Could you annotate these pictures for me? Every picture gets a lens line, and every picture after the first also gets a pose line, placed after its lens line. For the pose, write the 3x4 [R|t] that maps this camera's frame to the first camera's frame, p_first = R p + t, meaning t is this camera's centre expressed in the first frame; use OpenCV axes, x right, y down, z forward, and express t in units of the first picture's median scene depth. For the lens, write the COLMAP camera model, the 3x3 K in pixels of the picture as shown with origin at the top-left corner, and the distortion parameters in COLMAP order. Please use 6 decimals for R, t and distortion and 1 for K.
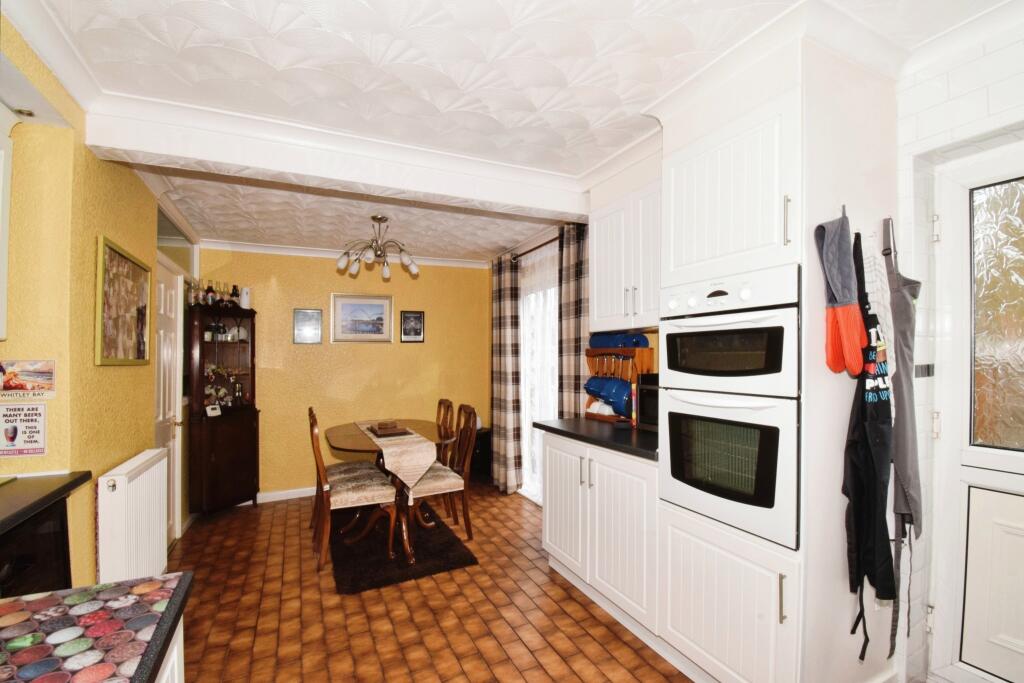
lens RADIAL K [[454.2, 0, 512.0], [0, 454.2, 341.5], [0, 0, 1]] dist [0.001634, -0.015455]
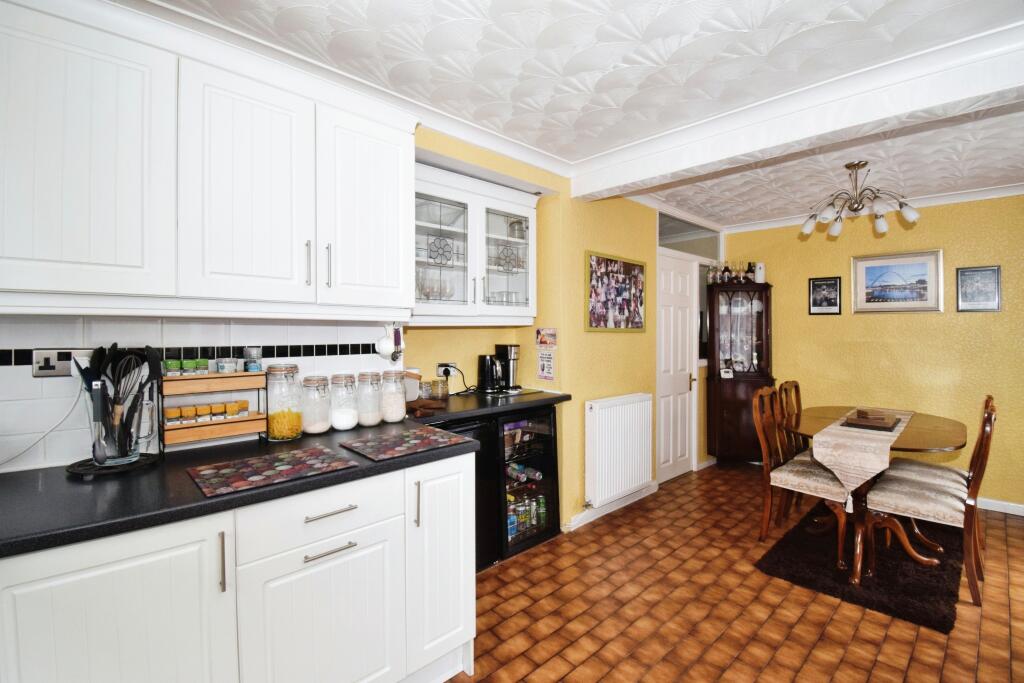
lens RADIAL K [[448.9, 0, 514.6], [0, 448.9, 317.8], [0, 0, 1]] dist [0.000543, -0.014249]
pose [[0.302773, -0.002145, -0.953060, 0.392913], [0.016814, 0.999854, 0.003091, -0.004368], [0.952914, -0.016960, 0.302765, 0.199539]]
